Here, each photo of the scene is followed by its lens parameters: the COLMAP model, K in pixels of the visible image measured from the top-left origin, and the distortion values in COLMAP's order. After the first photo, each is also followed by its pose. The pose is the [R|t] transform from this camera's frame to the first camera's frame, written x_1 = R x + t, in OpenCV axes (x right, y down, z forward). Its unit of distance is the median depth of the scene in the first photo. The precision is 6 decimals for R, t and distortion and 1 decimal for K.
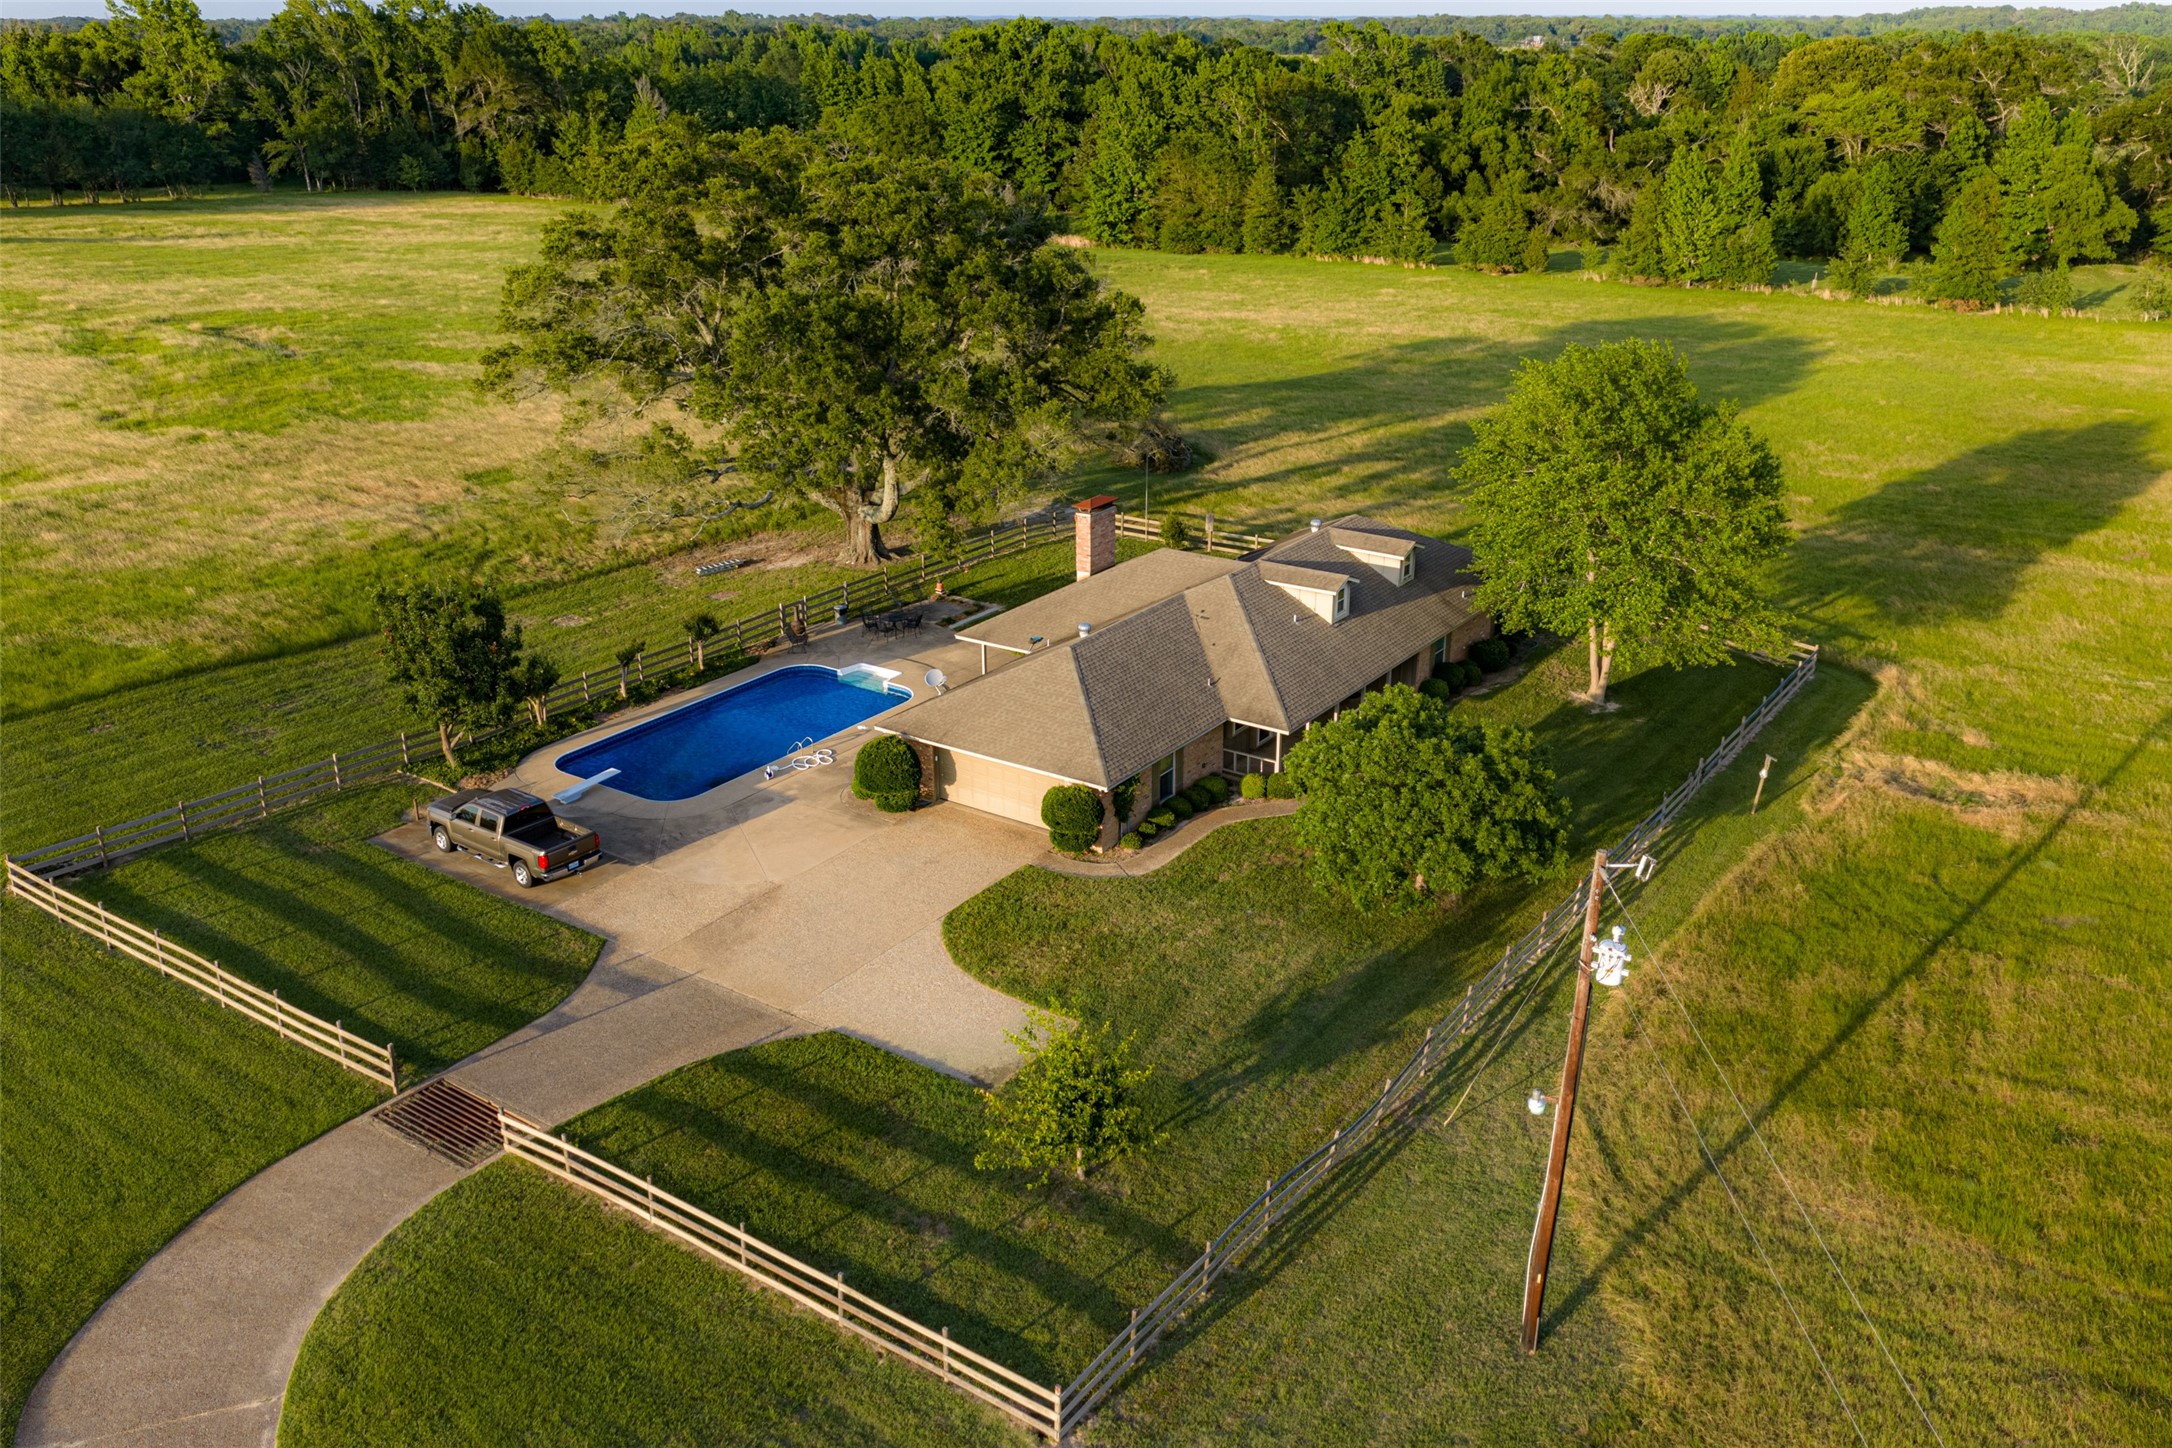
lens RADIAL K [[1804.0, 0, 1086.0], [0, 1804.0, 724.0], [0, 0, 1]] dist [0.024638, -0.041945]
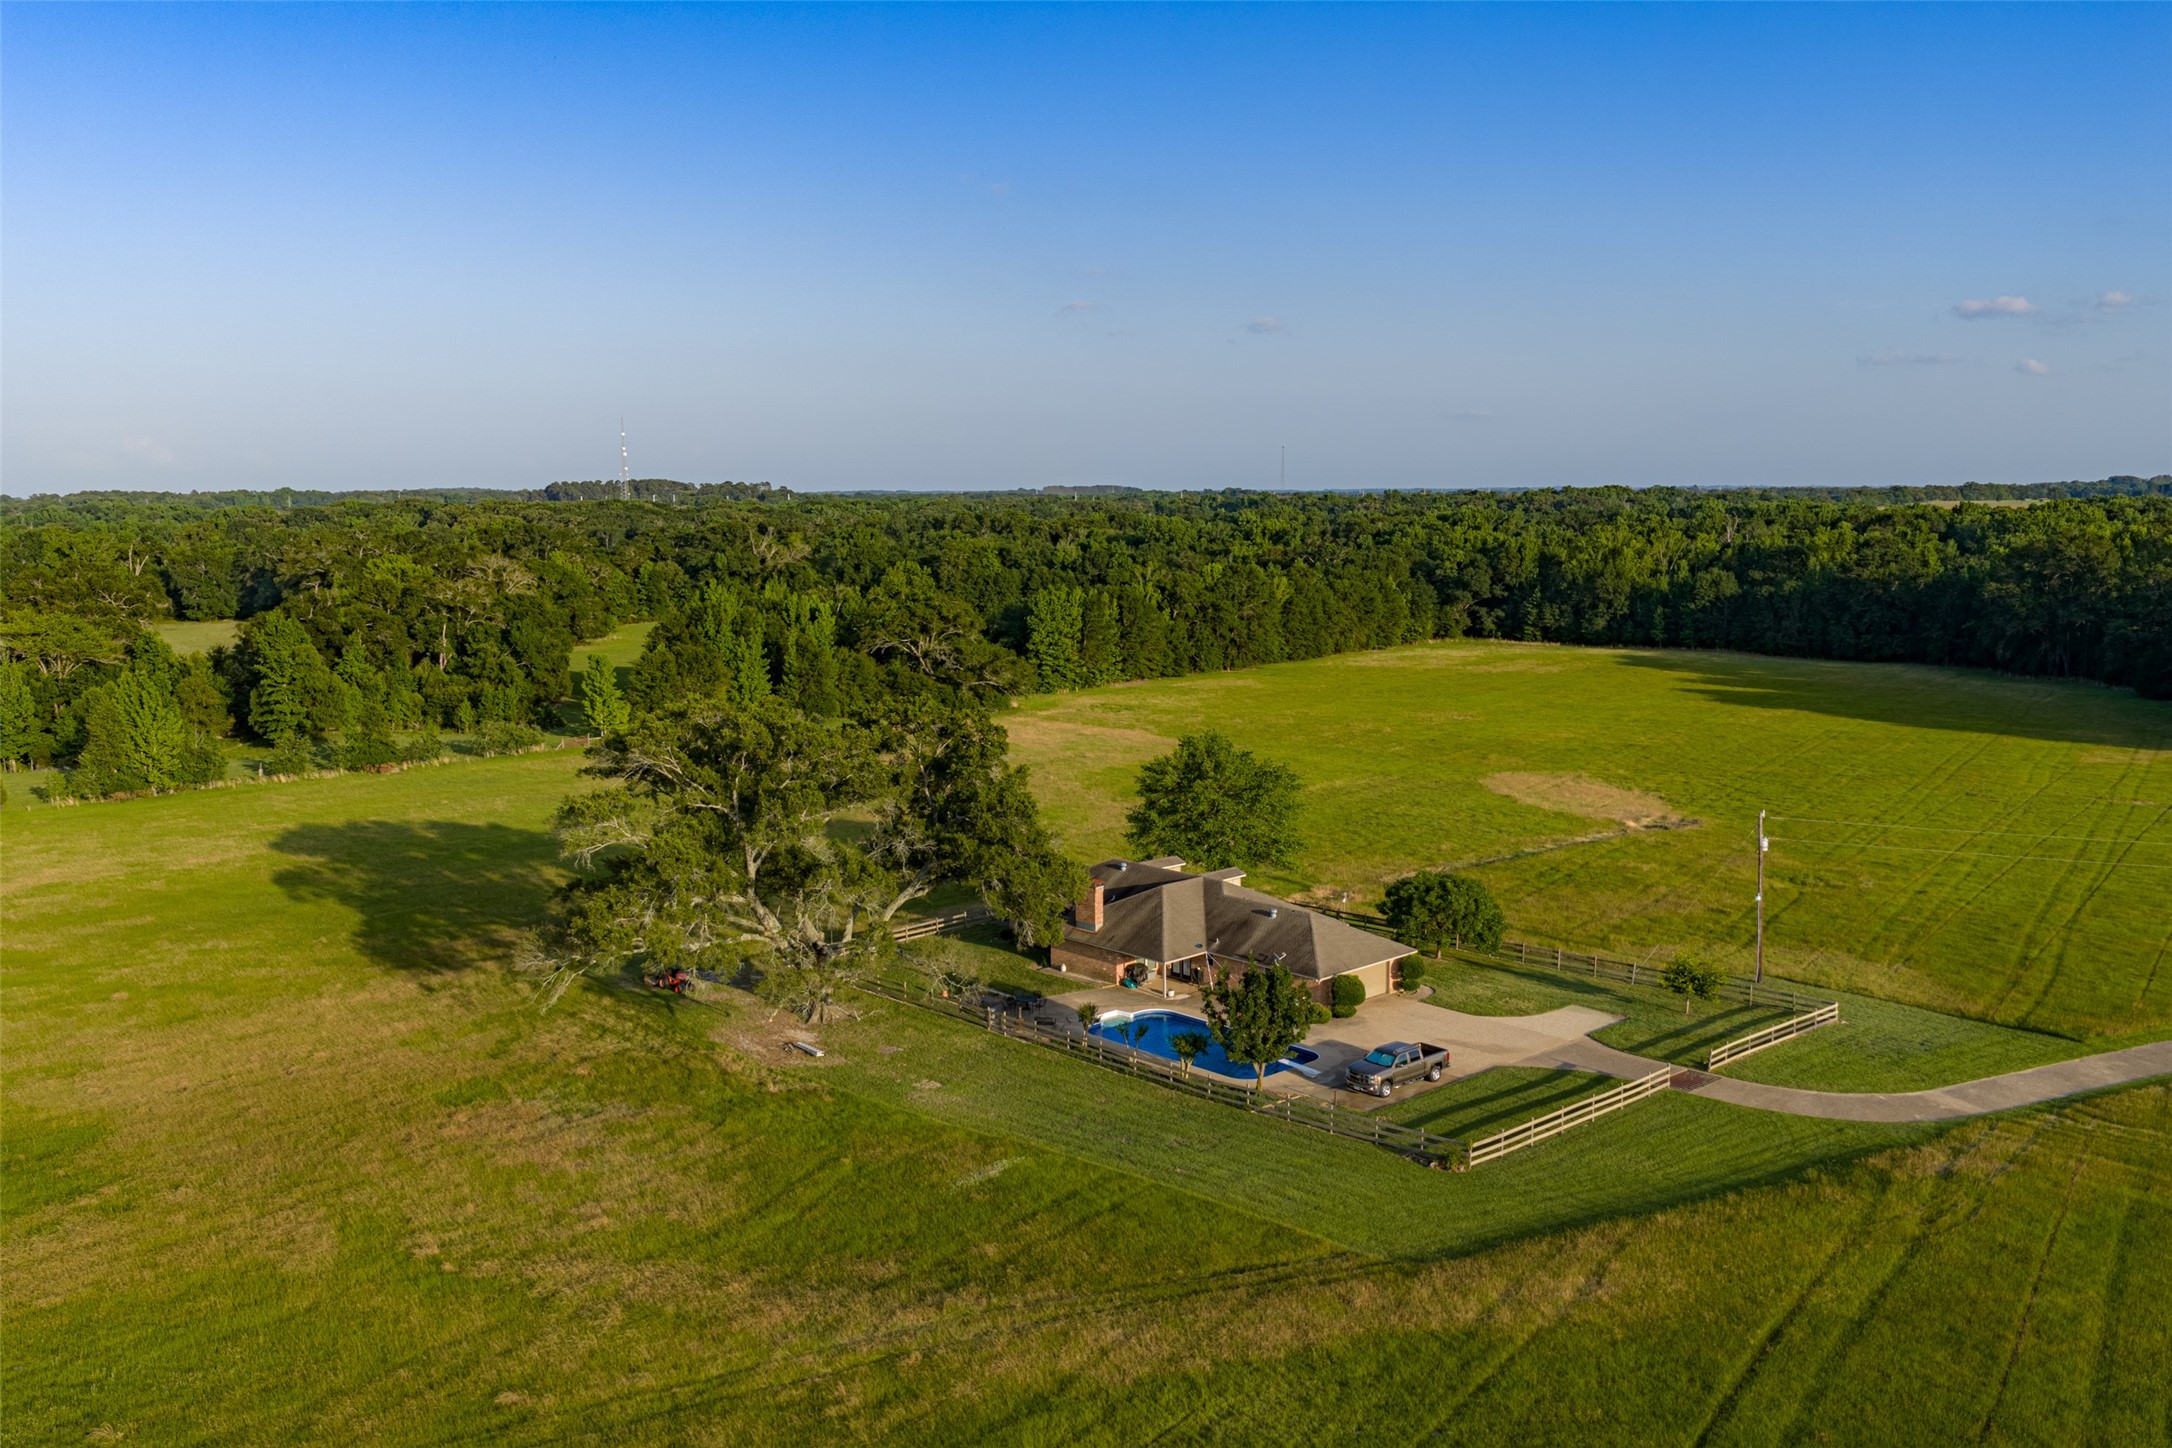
lens RADIAL K [[1804.0, 0, 1086.0], [0, 1804.0, 724.0], [0, 0, 1]] dist [0.024638, -0.041945]
pose [[0.218126, -0.119392, 0.968590, -2.279206], [0.369661, 0.928642, 0.031221, -0.460180], [-0.903201, 0.351240, 0.246695, 0.845872]]
